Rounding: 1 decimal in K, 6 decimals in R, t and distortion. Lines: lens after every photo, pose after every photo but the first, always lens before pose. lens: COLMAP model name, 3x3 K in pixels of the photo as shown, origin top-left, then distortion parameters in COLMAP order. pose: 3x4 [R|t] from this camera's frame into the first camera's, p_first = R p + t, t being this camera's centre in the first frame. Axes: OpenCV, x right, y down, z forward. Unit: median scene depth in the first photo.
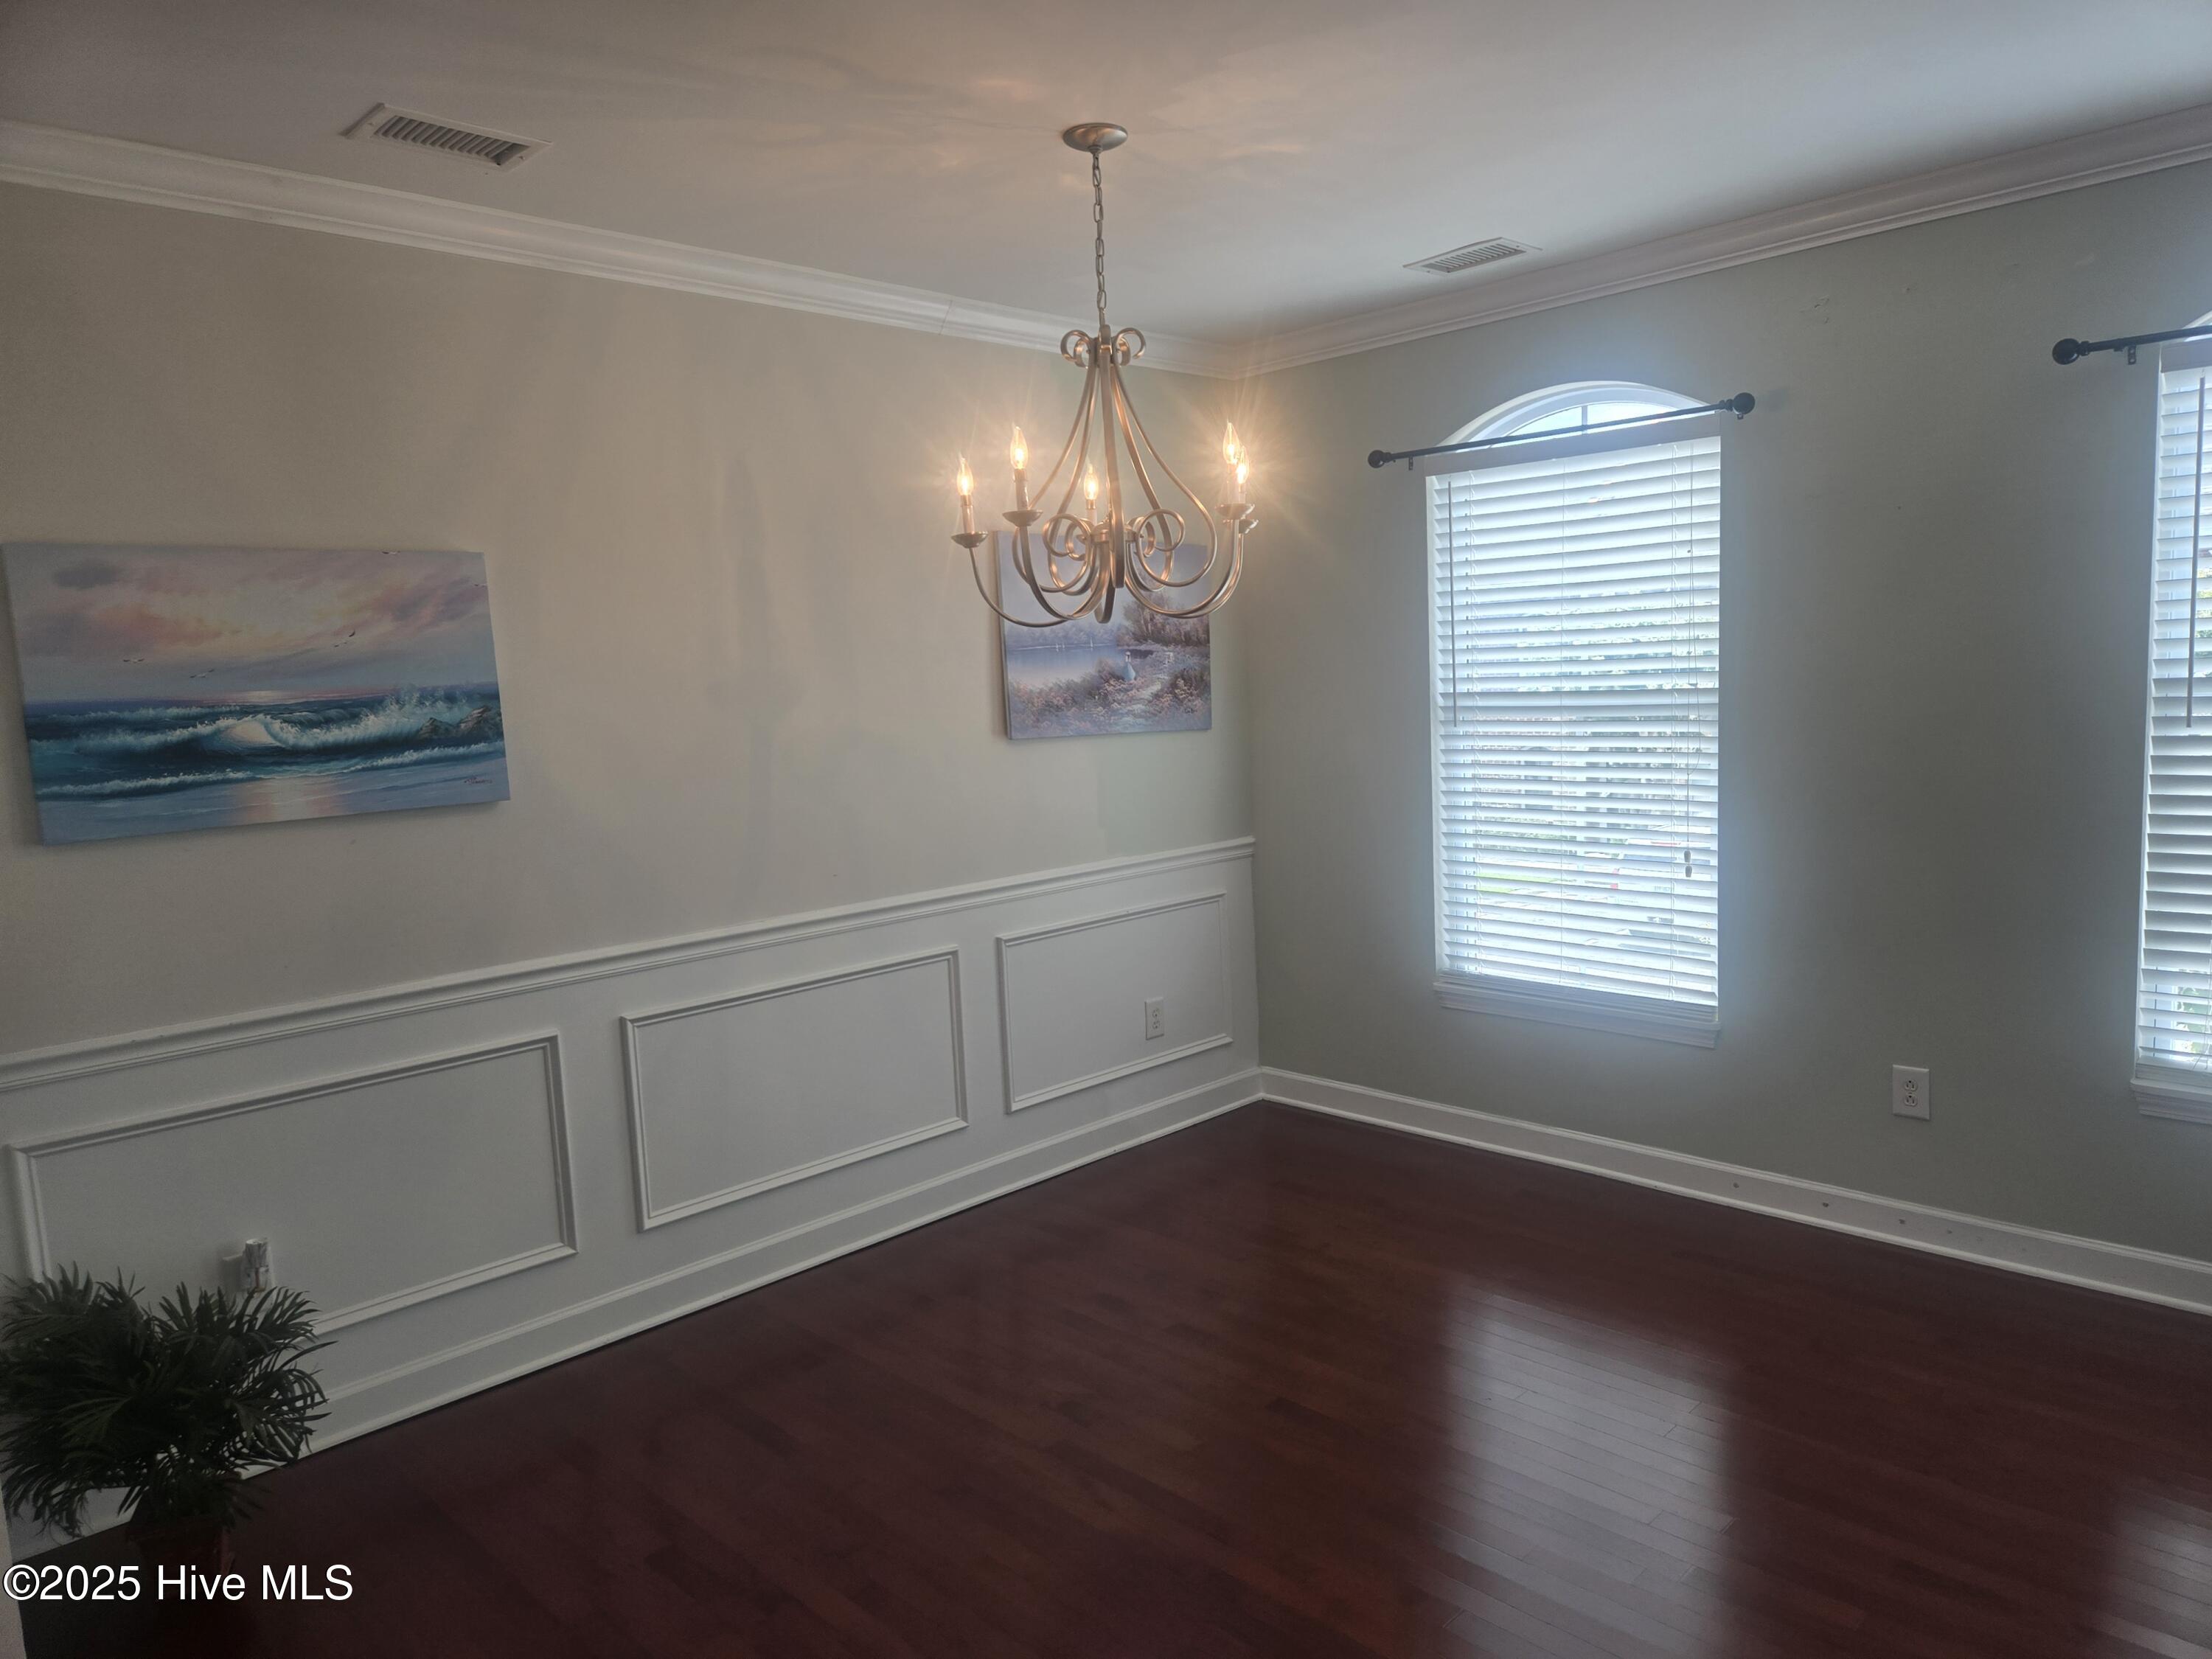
lens RADIAL K [[1492.4, 0, 1117.1], [0, 1492.4, 852.8], [0, 0, 1]] dist [0.067896, -0.058199]
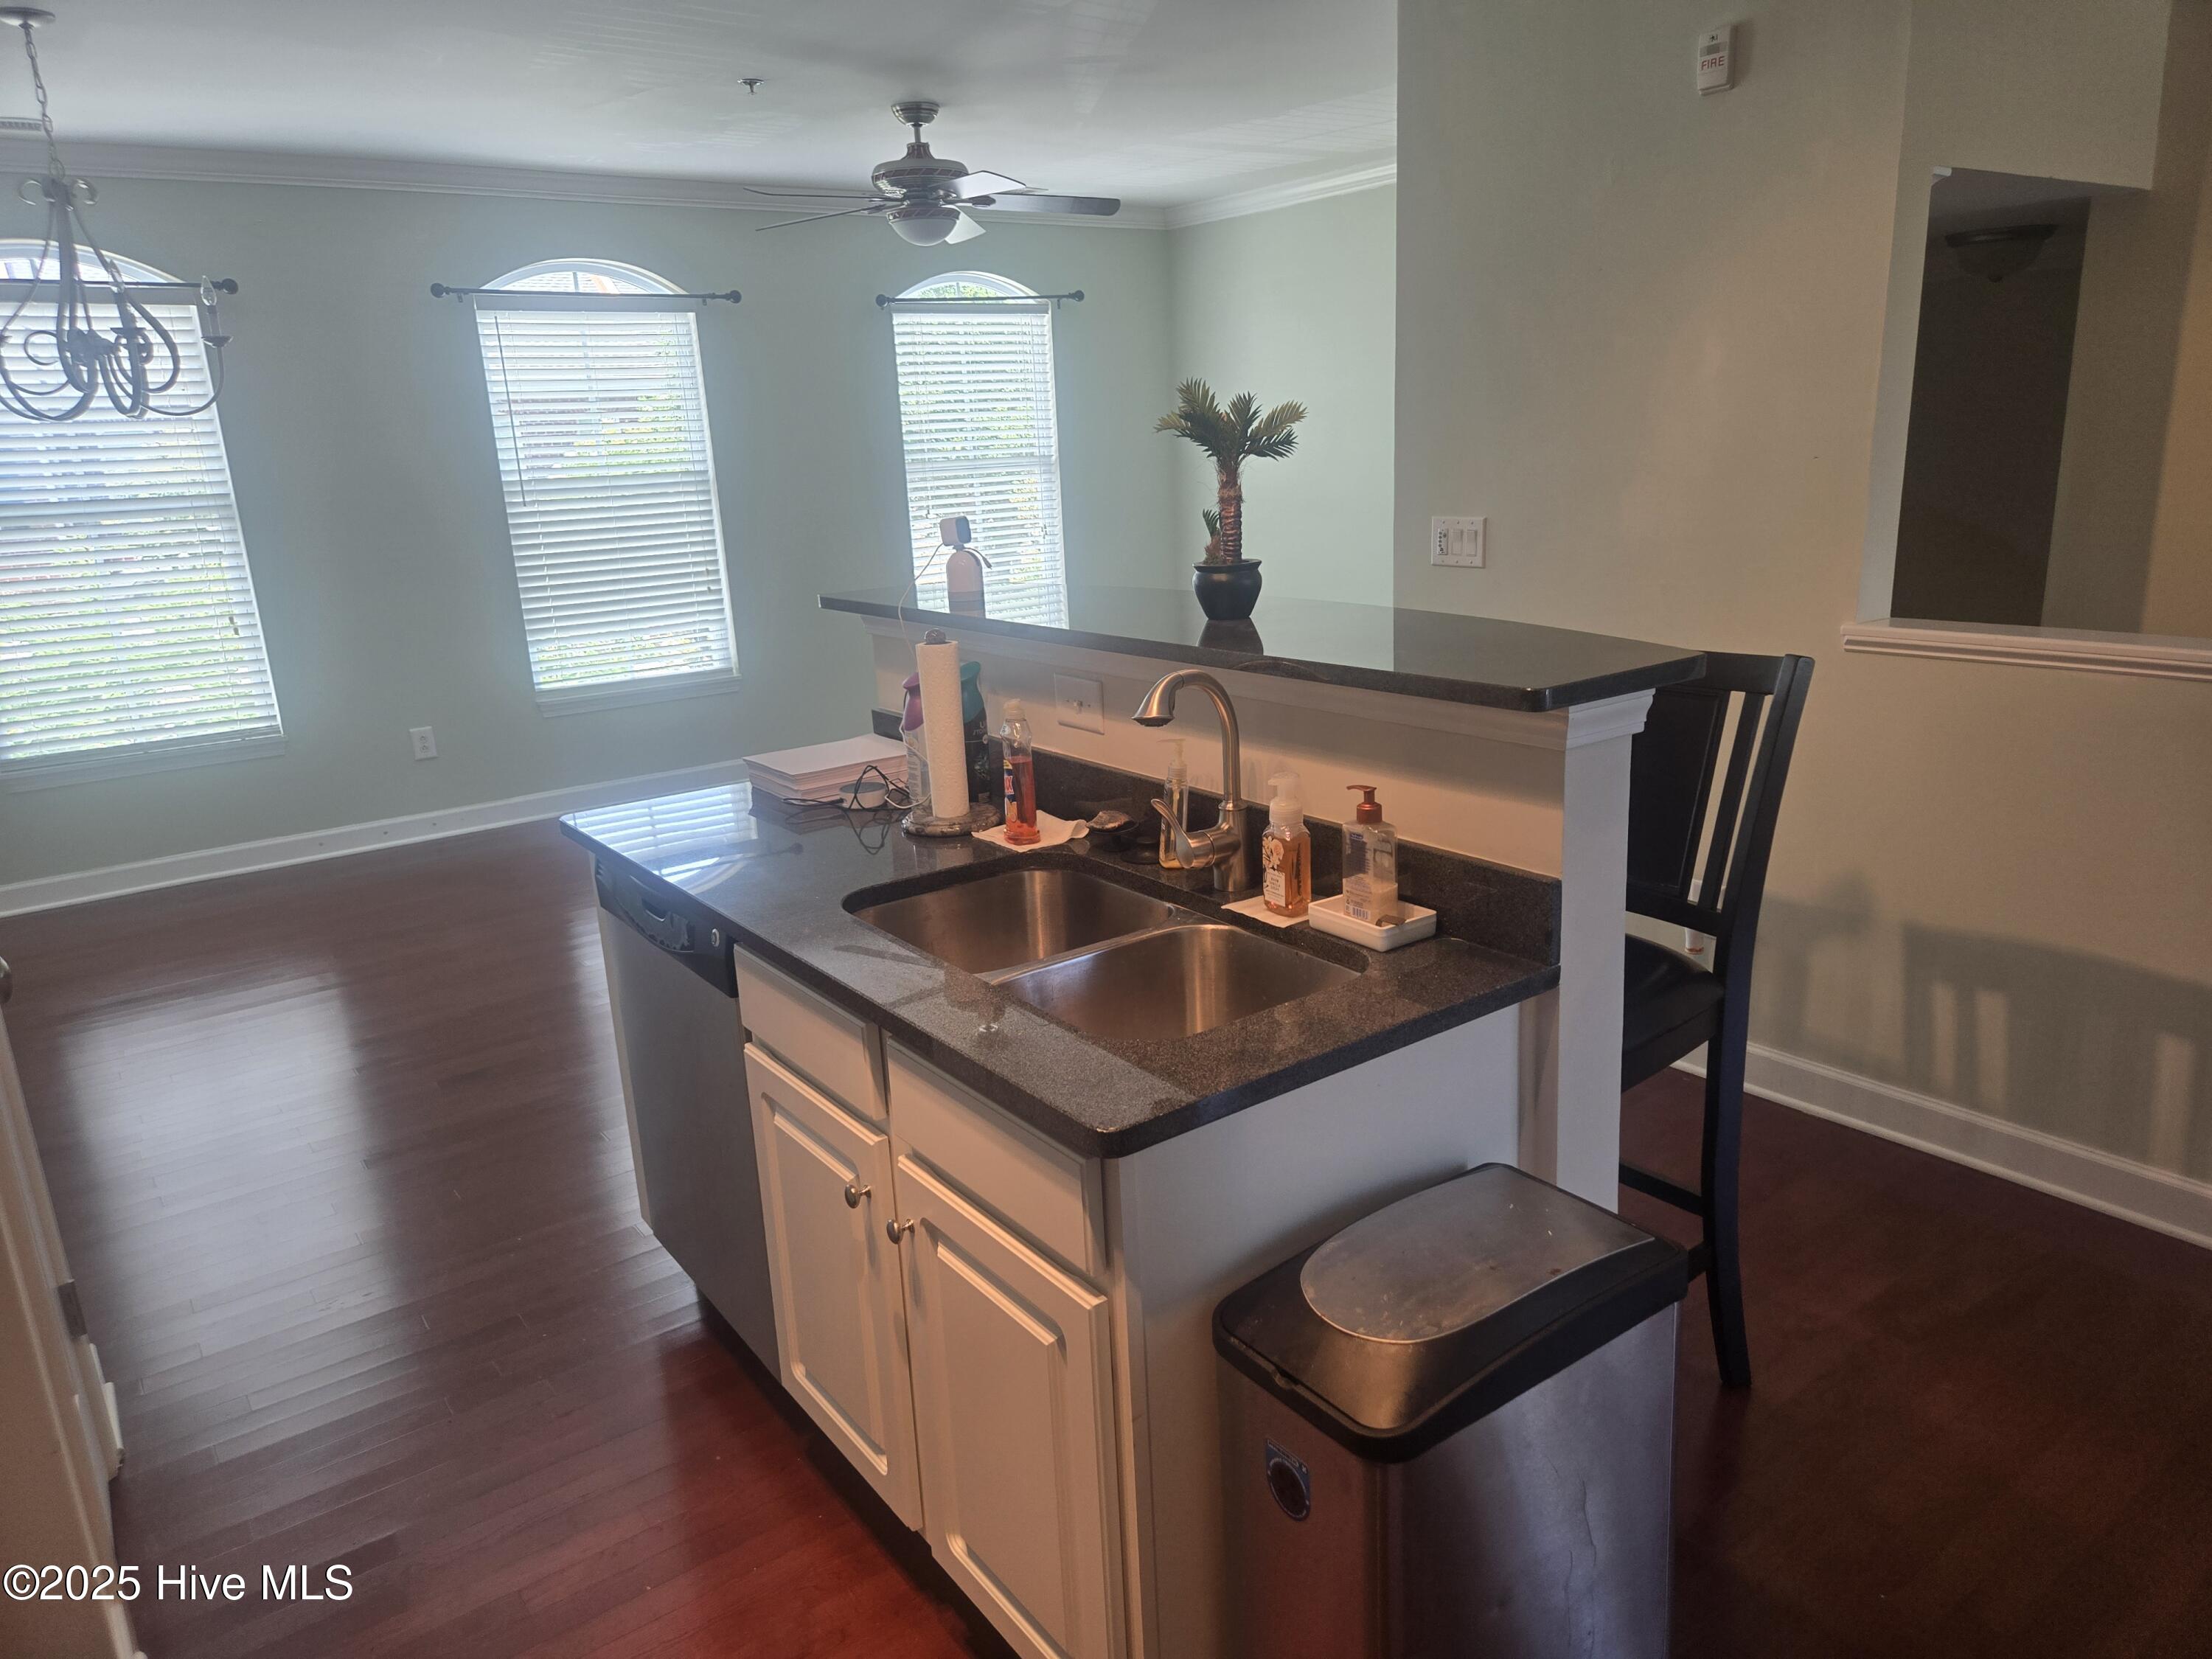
lens RADIAL K [[1492.4, 0, 1119.3], [0, 1492.4, 821.5], [0, 0, 1]] dist [0.067896, -0.058199]
pose [[0.130285, -0.221105, 0.966508, -0.879105], [0.155952, 0.967253, 0.200253, 0.028214], [-0.979135, 0.124639, 0.160500, 0.020070]]
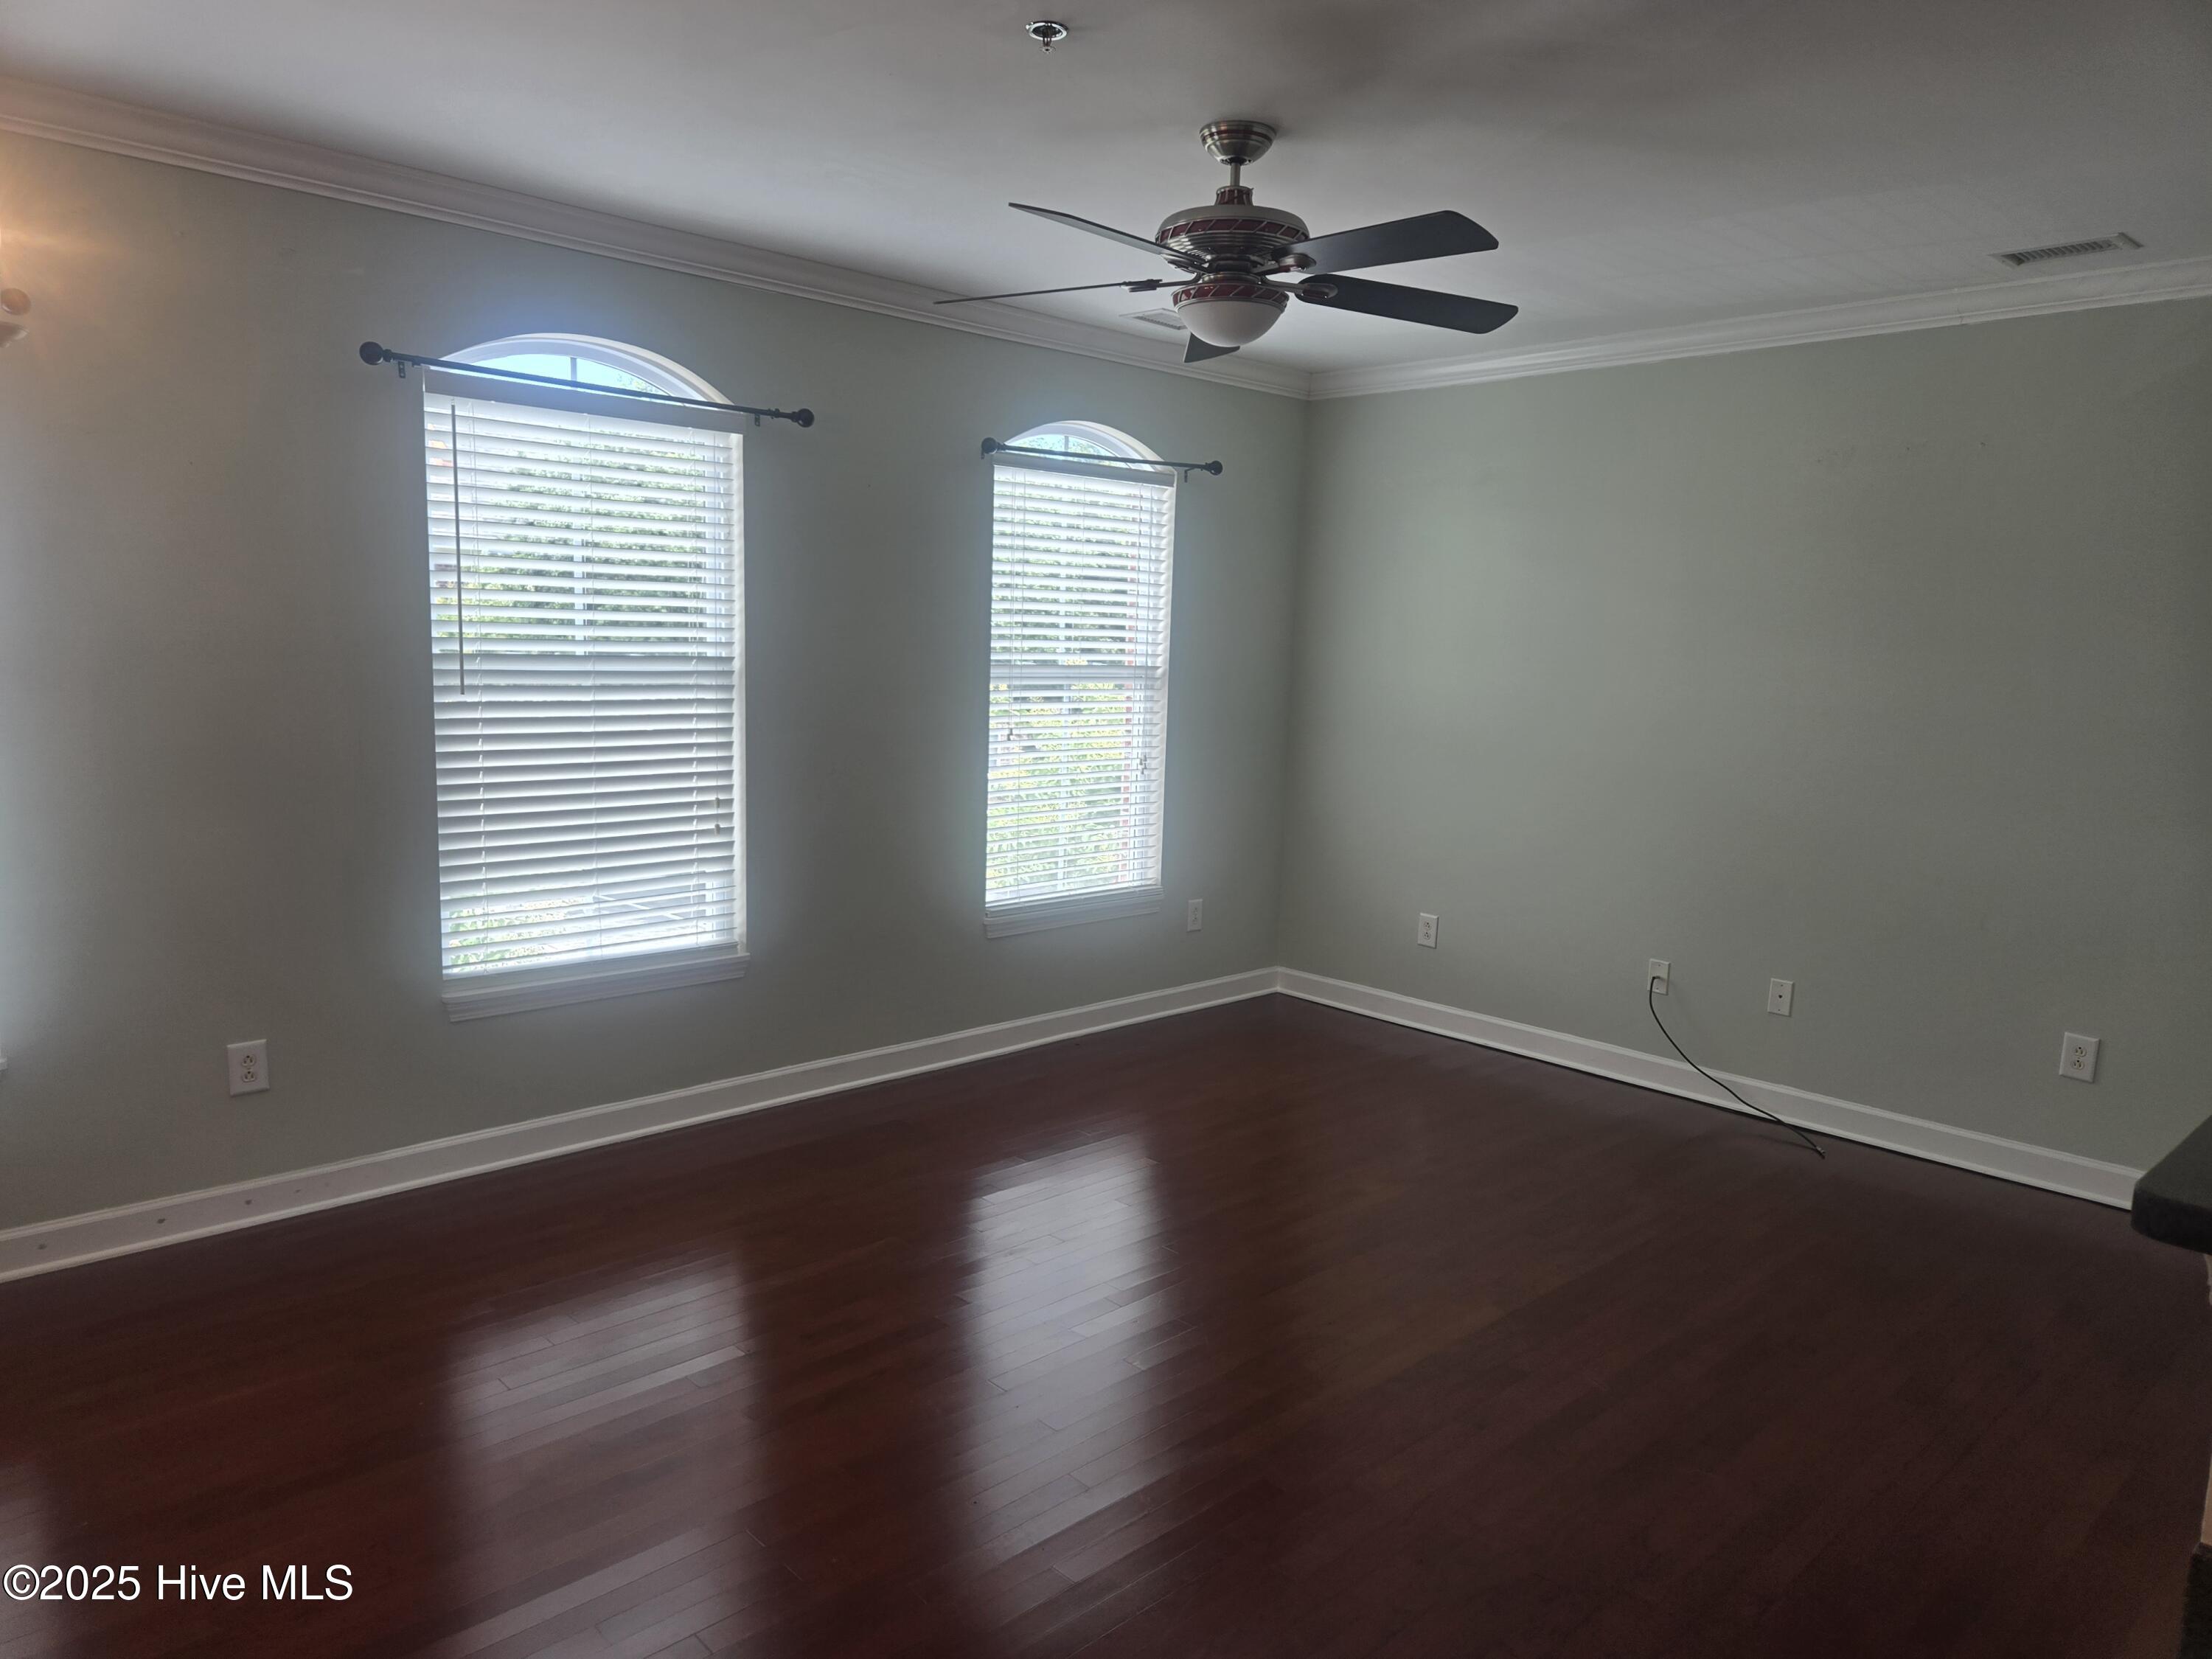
lens RADIAL K [[1492.4, 0, 1111.8], [0, 1492.4, 821.2], [0, 0, 1]] dist [0.067896, -0.058199]
pose [[0.001419, -0.087622, 0.996153, -0.398930], [0.085717, 0.992498, 0.087178, -0.034215], [-0.996319, 0.085263, 0.008919, 0.387302]]
